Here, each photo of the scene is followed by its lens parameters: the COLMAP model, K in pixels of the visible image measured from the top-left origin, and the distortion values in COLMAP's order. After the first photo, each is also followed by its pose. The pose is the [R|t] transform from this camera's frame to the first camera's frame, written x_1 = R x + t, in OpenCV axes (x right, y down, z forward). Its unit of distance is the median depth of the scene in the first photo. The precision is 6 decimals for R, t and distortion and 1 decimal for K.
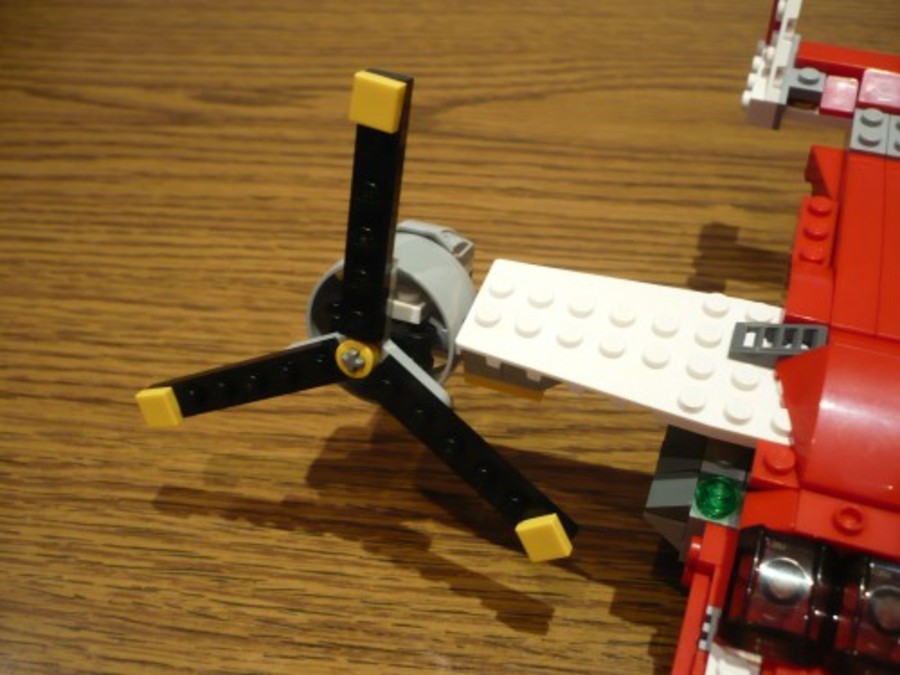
lens RADIAL K [[940.3, 0, 452.0], [0, 940.3, 332.0], [0, 0, 1]] dist [-0.071717, 0.000000]
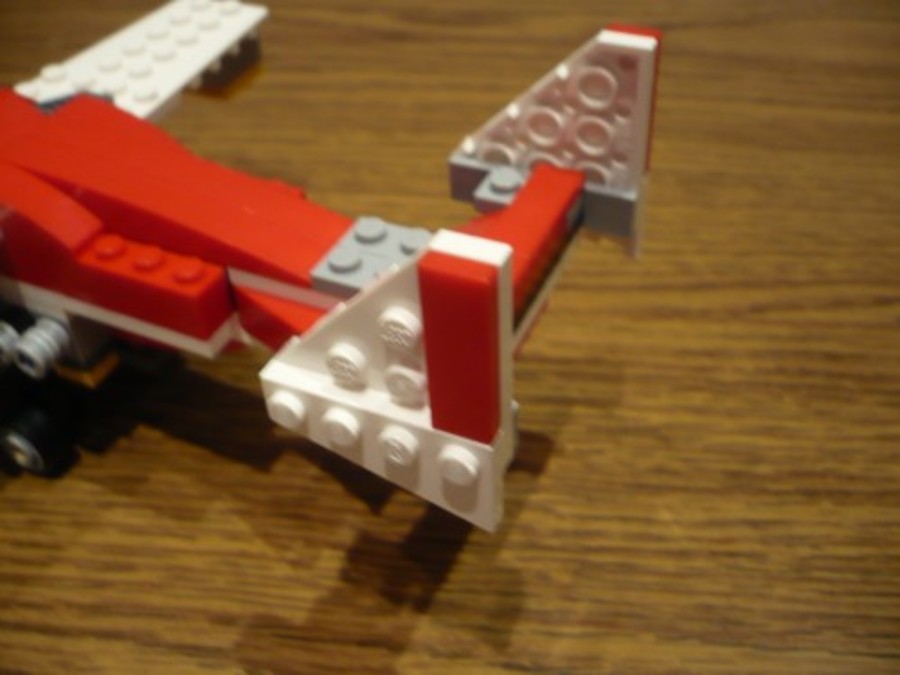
lens RADIAL K [[940.3, 0, 447.3], [0, 940.3, 335.9], [0, 0, 1]] dist [-0.071717, 0.000000]
pose [[0.995393, -0.019458, 0.093881, -0.443515], [0.022095, 0.999388, -0.027132, 0.144936], [-0.093296, 0.029082, 0.995214, 0.053536]]
